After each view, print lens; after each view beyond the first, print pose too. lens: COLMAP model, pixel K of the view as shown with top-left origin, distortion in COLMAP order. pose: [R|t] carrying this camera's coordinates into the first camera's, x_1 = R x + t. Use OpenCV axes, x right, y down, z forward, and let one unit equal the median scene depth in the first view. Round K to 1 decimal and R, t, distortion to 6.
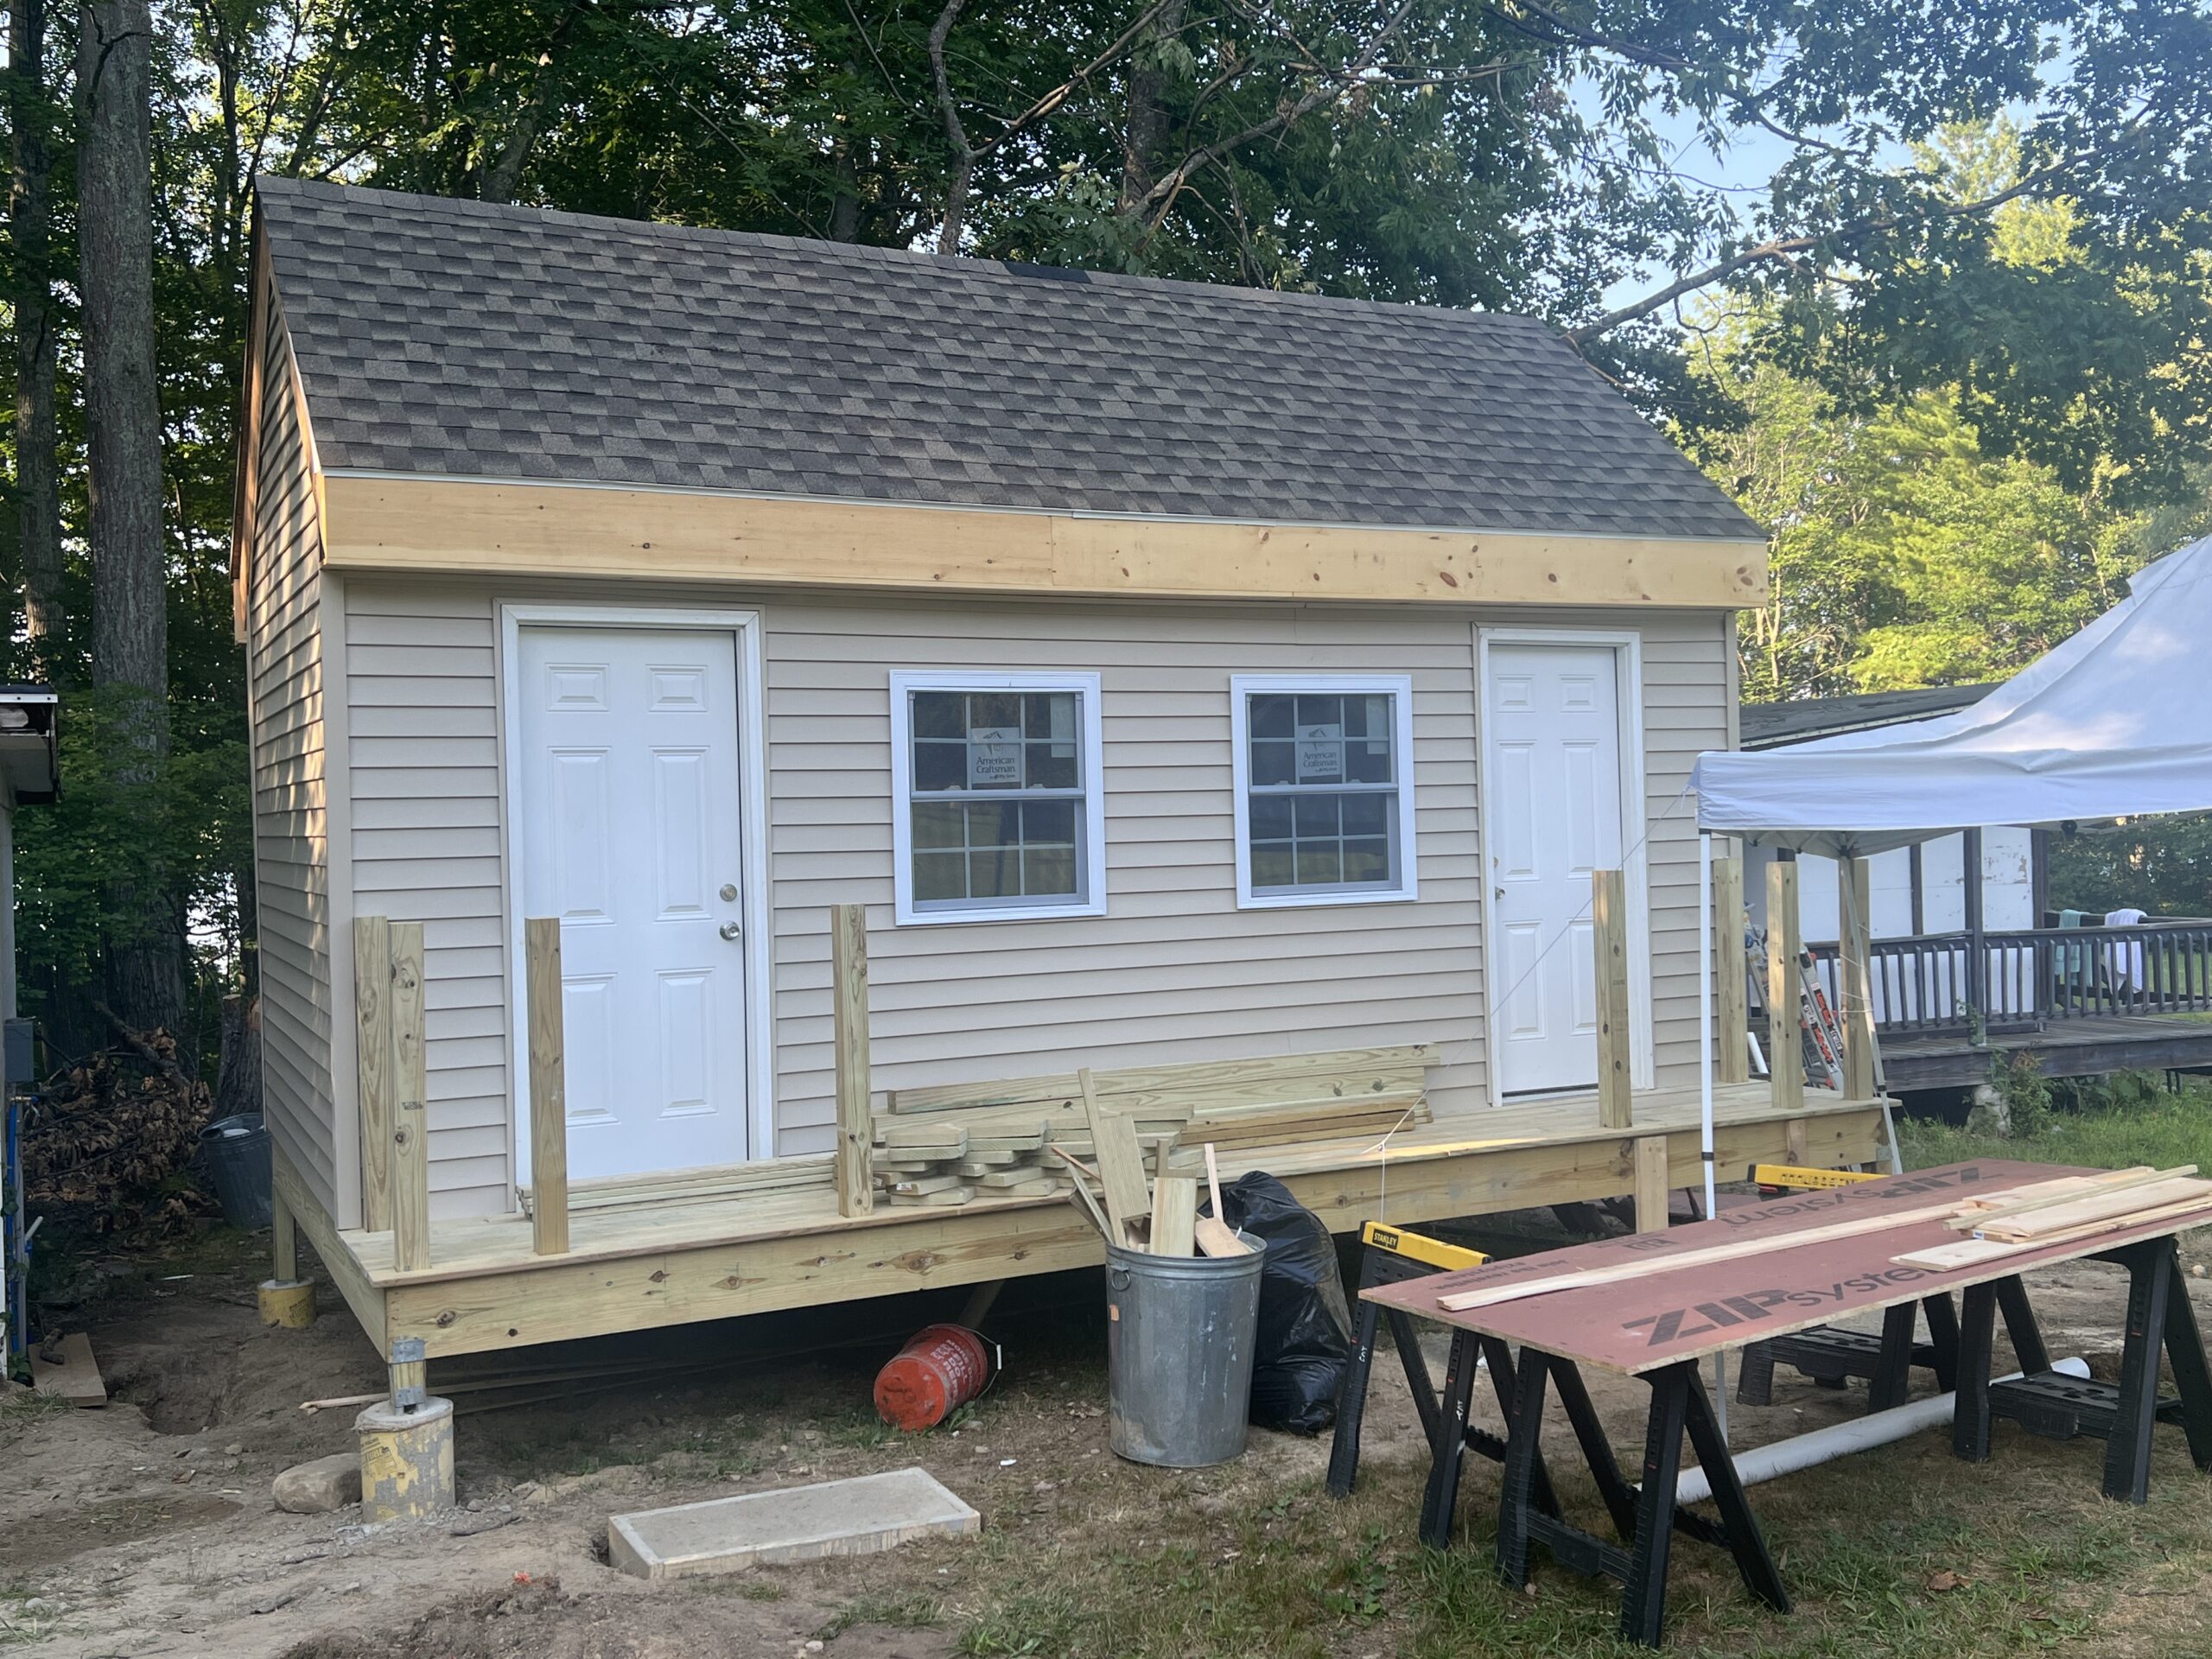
lens RADIAL K [[2094.1, 0, 1100.9], [0, 2094.1, 844.2], [0, 0, 1]] dist [0.041780, 0.000000]
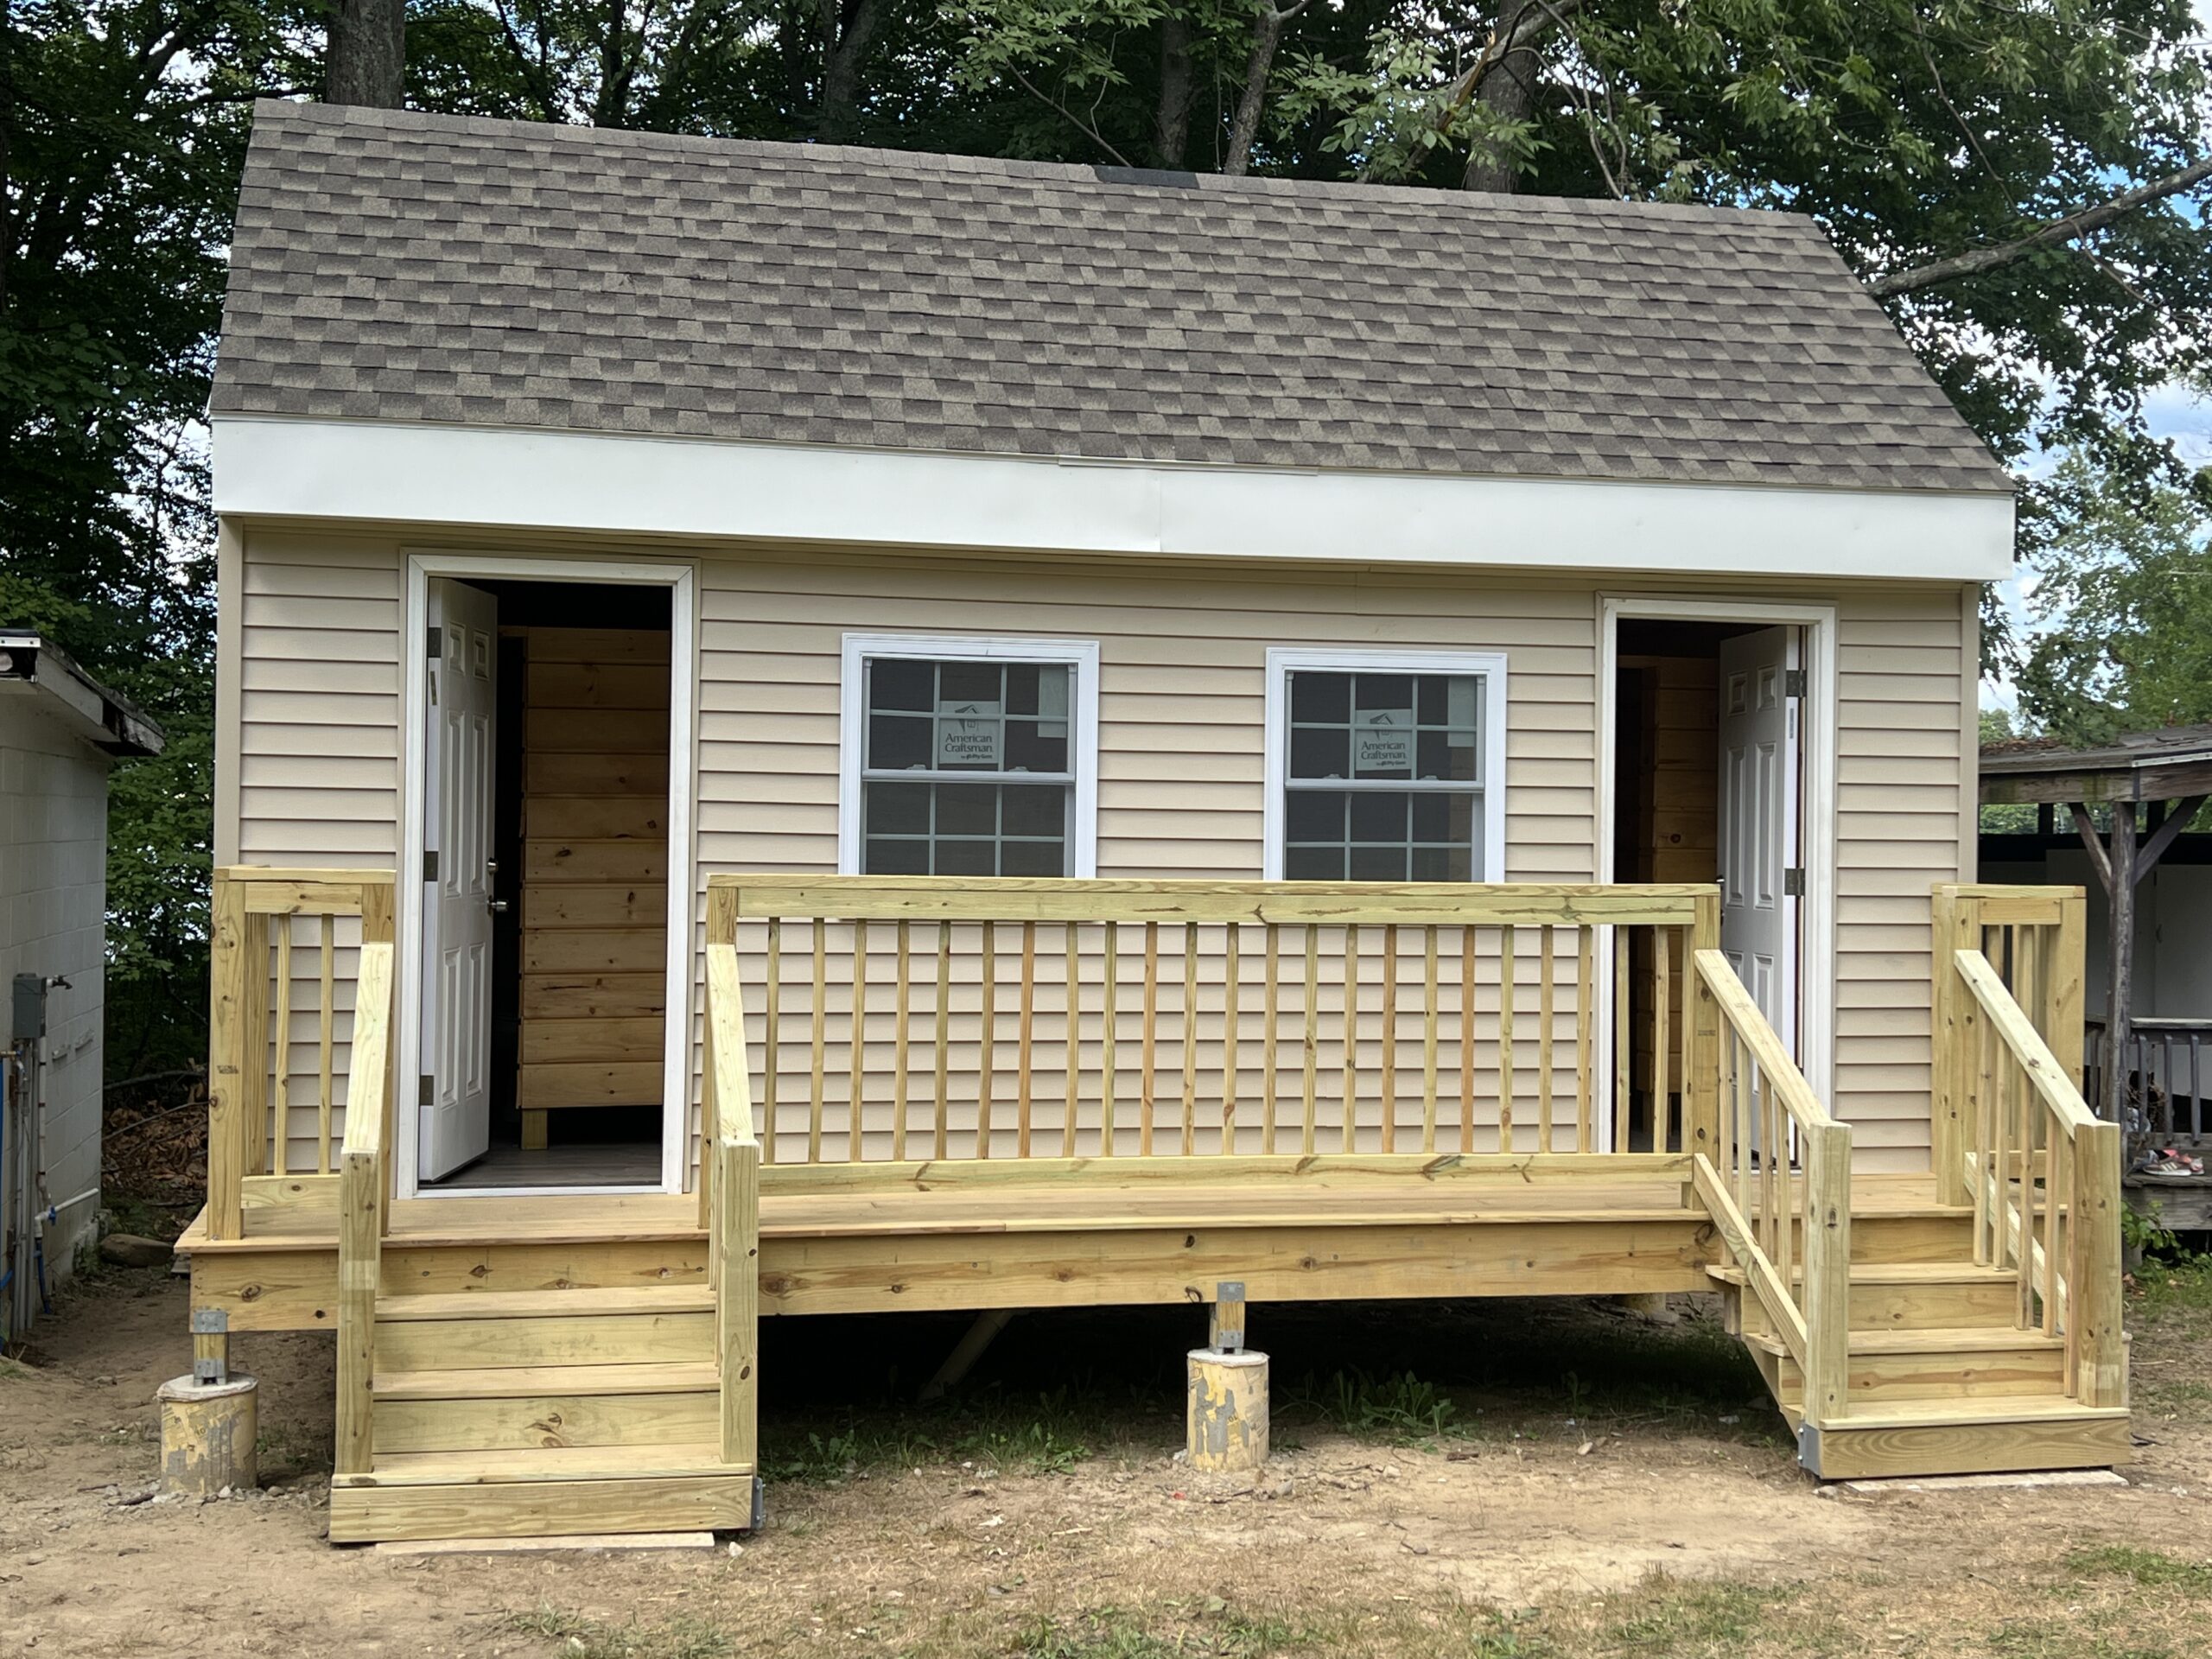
lens RADIAL K [[2684.0, 0, 1100.2], [0, 2684.0, 830.4], [0, 0, 1]] dist [0.073747, 0.000000]
pose [[0.967196, 0.040722, -0.250747, 0.285498], [-0.043292, 0.999051, -0.004741, 0.001994], [0.250316, 0.015441, 0.968041, -0.083661]]
